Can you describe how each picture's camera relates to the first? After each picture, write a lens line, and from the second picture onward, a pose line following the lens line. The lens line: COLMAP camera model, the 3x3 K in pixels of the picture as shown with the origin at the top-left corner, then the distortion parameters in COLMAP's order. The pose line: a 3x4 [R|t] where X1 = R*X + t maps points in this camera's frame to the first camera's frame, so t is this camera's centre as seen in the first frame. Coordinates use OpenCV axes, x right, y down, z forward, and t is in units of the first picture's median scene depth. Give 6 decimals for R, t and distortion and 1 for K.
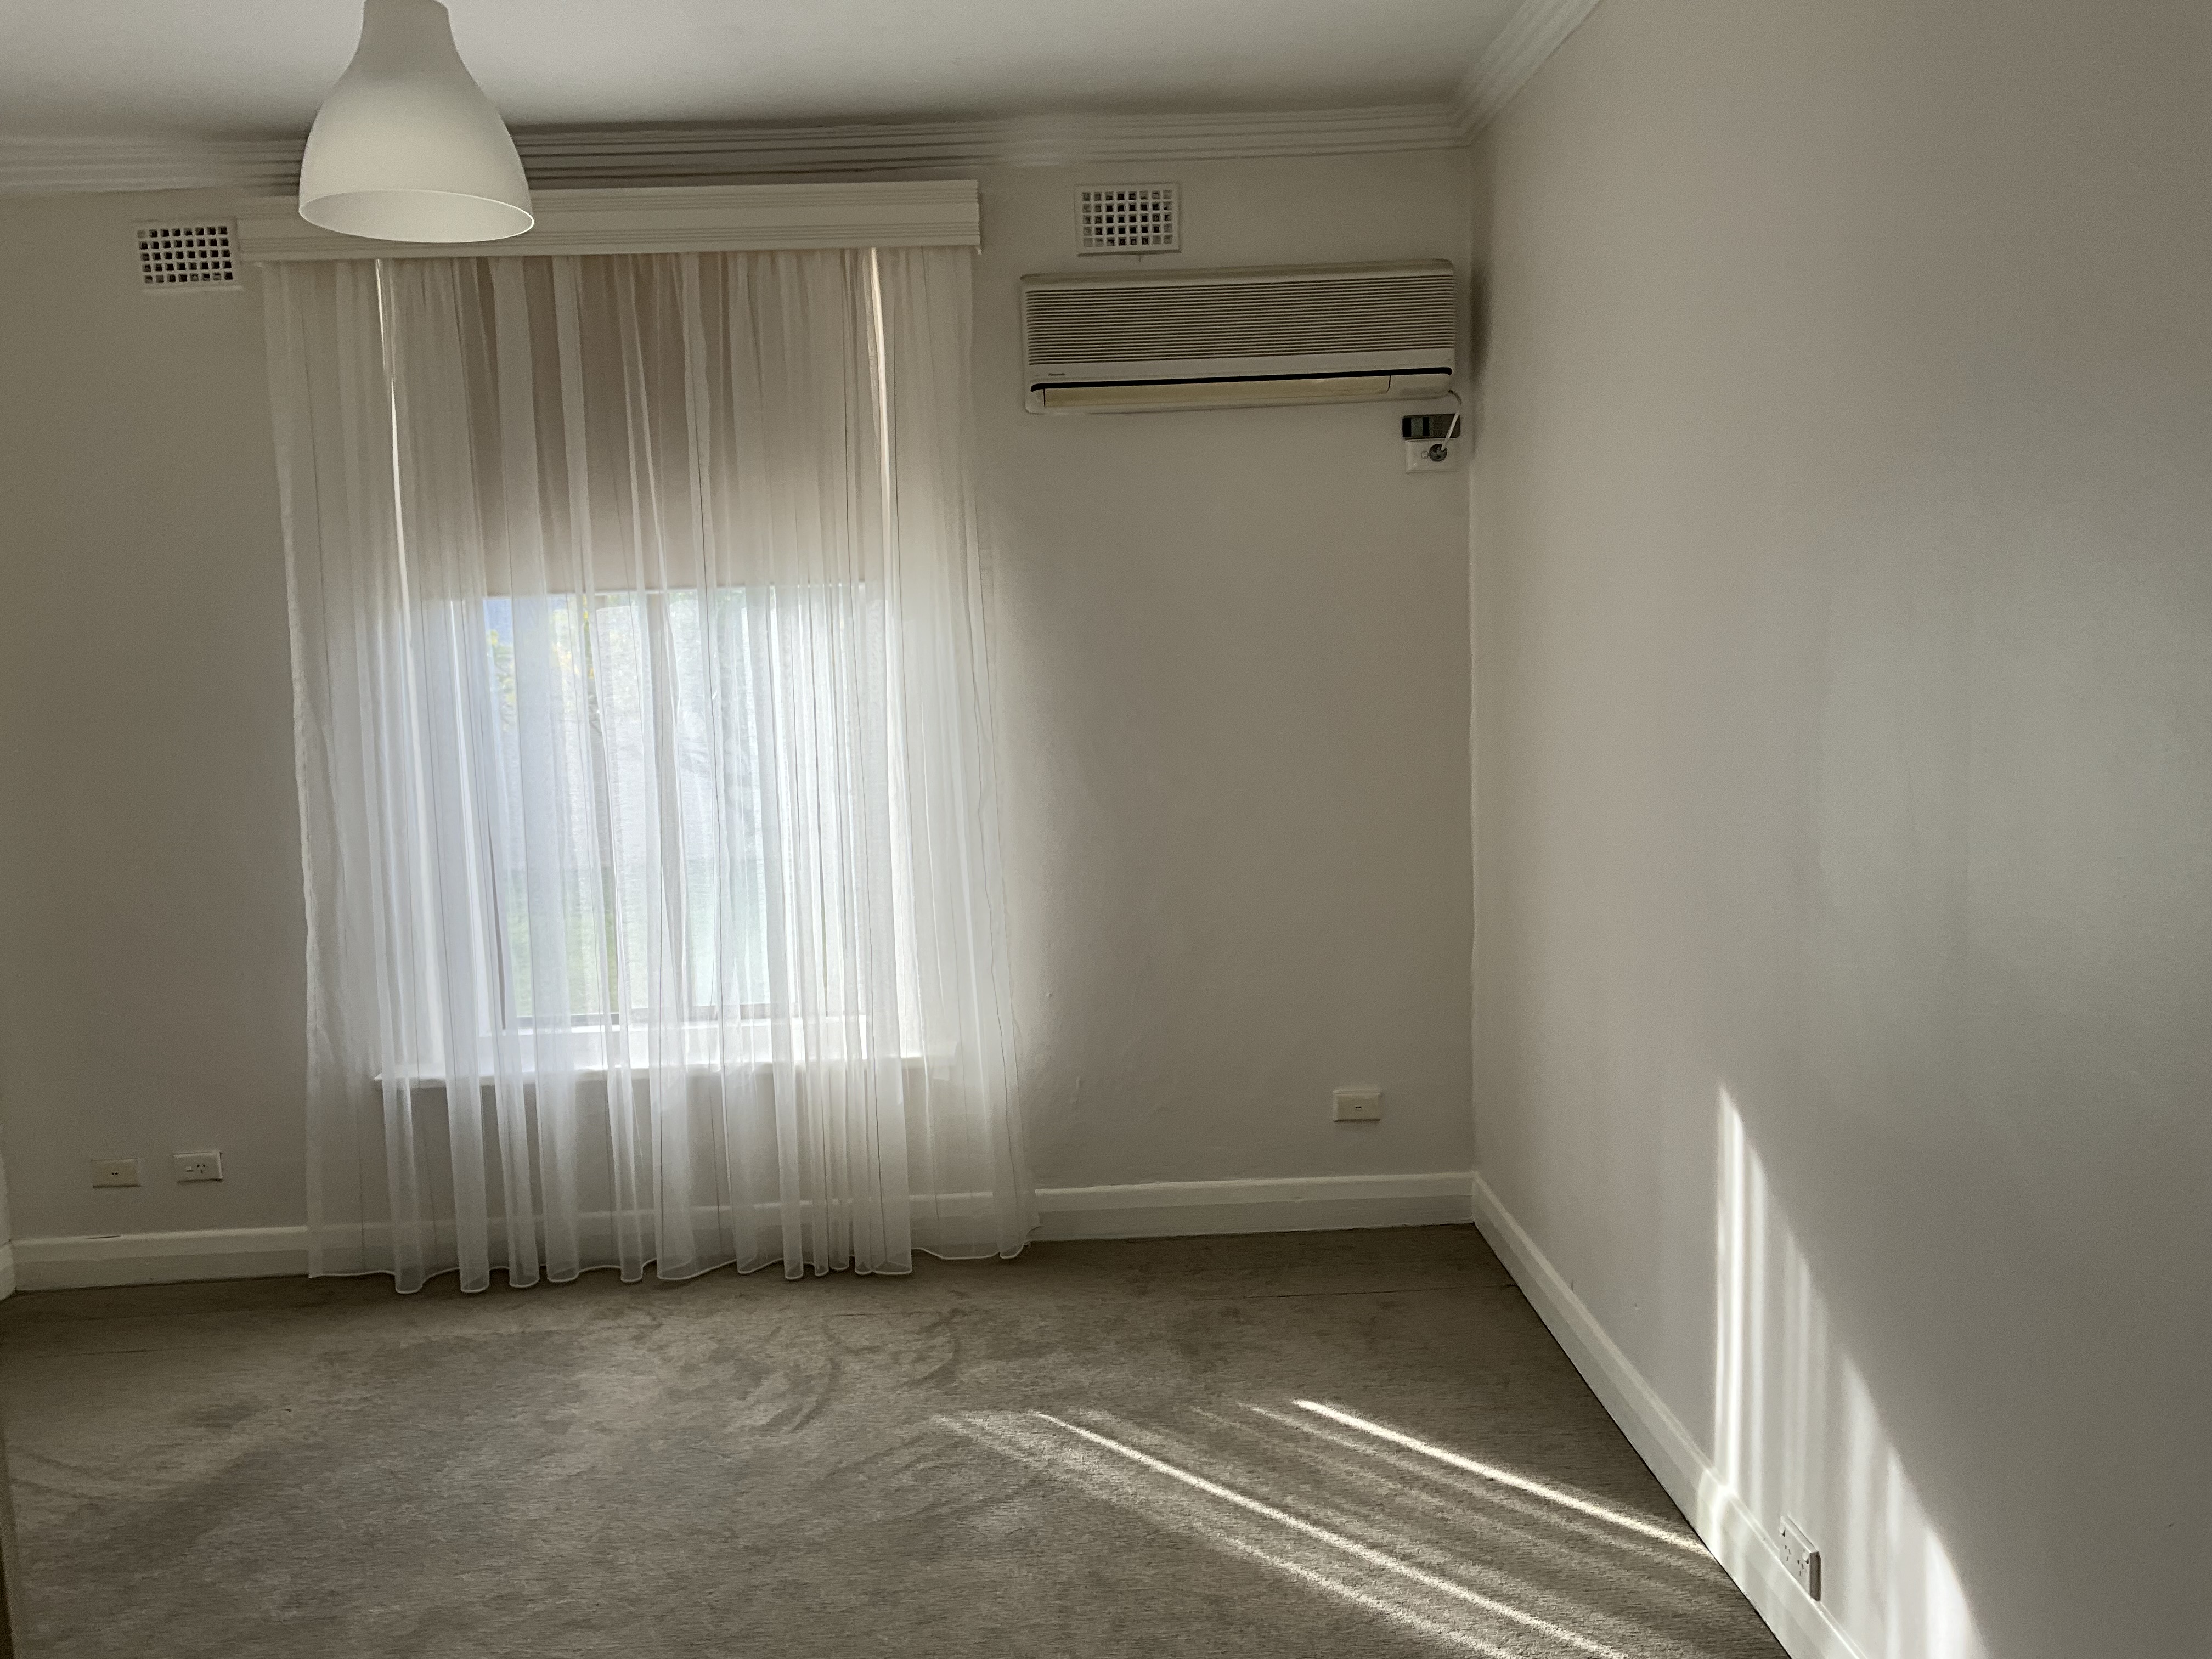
lens RADIAL K [[1857.6, 0, 1091.5], [0, 1857.6, 791.0], [0, 0, 1]] dist [0.093440, -0.122592]
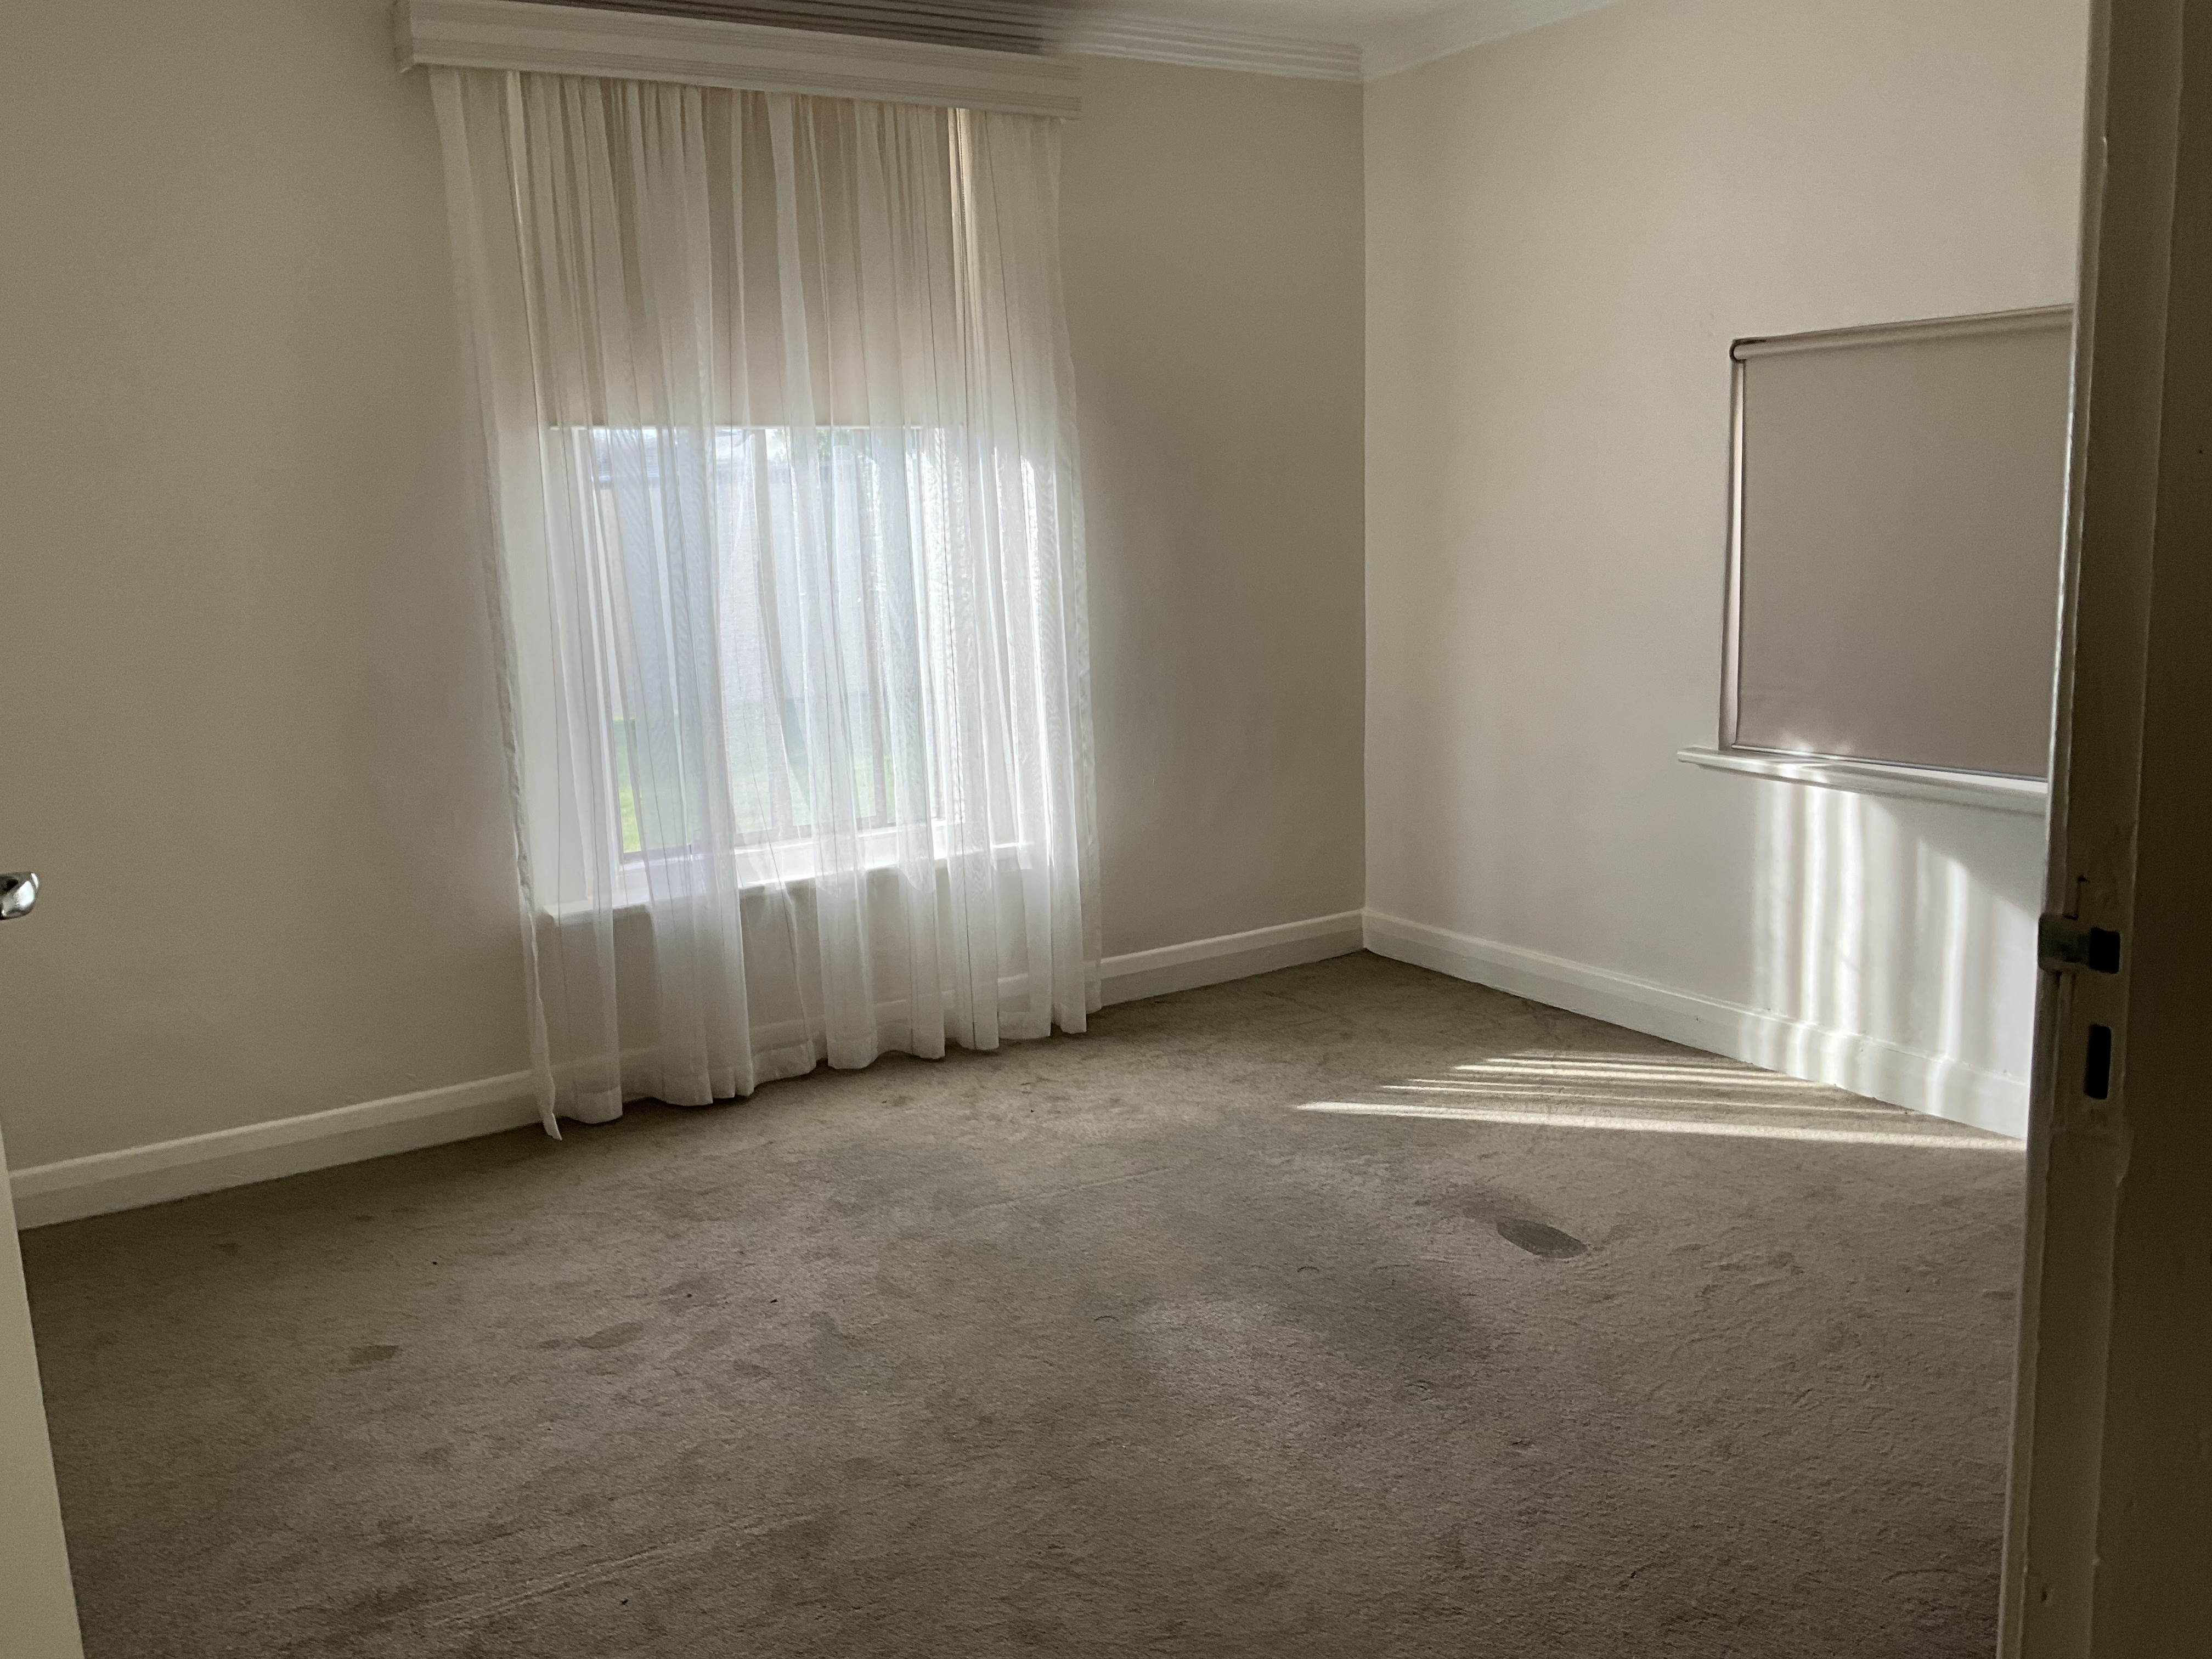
lens RADIAL K [[1857.6, 0, 1116.5], [0, 1857.6, 727.9], [0, 0, 1]] dist [0.093440, -0.122592]
pose [[0.862638, -0.065708, 0.501535, -0.588468], [0.046808, 0.997642, 0.050196, 0.017386], [-0.503651, -0.019826, 0.863680, 0.010149]]
